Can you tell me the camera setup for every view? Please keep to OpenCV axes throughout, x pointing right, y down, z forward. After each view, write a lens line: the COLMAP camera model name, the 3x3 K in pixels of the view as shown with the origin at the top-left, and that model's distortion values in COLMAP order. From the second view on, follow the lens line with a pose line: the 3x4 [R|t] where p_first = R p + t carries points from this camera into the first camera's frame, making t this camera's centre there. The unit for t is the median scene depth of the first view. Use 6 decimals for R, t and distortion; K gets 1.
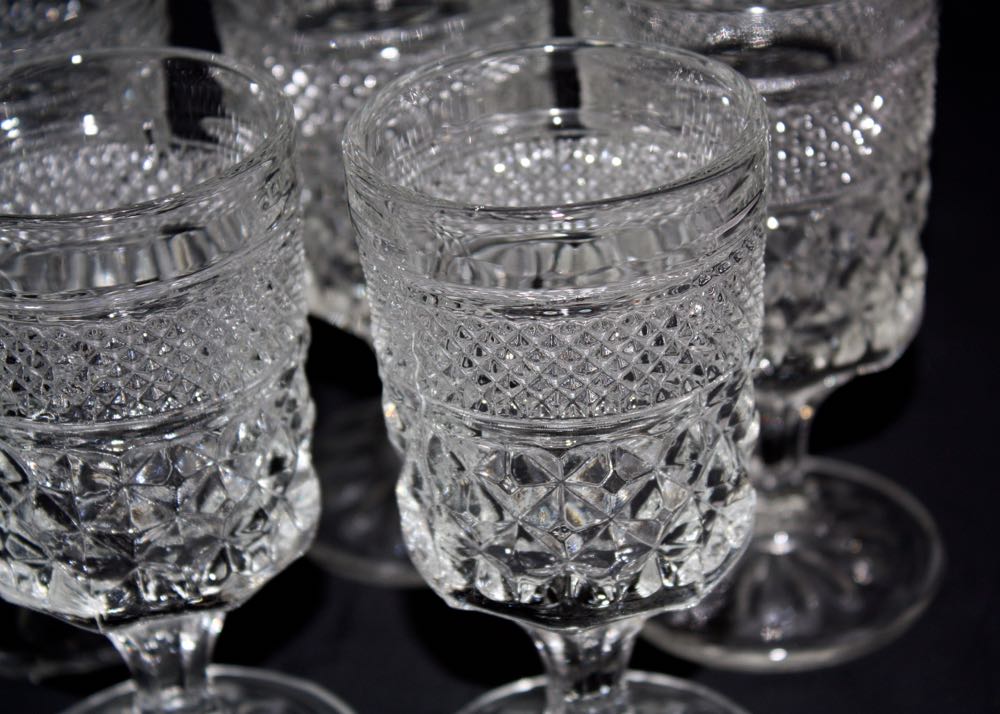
lens RADIAL K [[2297.9, 0, 500.0], [0, 2297.9, 357.0], [0, 0, 1]] dist [-0.012416, 0.805806]
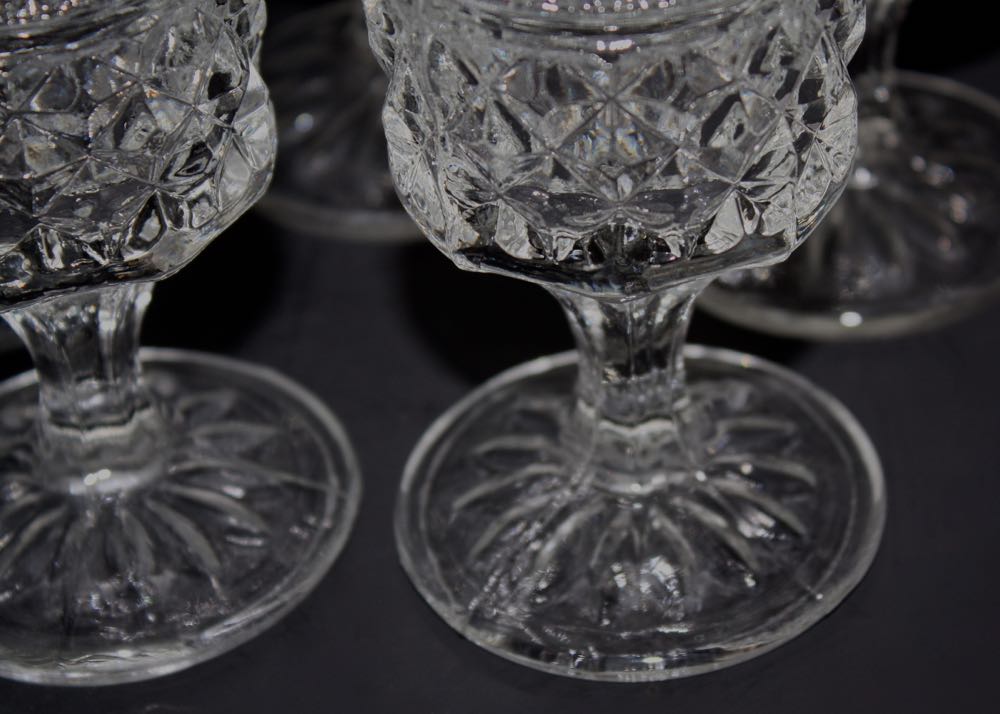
lens RADIAL K [[2297.9, 0, 500.0], [0, 2297.9, 357.0], [0, 0, 1]] dist [-0.012416, 0.805806]
pose [[0.998472, -0.022912, 0.050286, -0.046863], [0.014977, 0.988139, 0.152831, 0.022379], [-0.053191, -0.151844, 0.986972, 0.252248]]
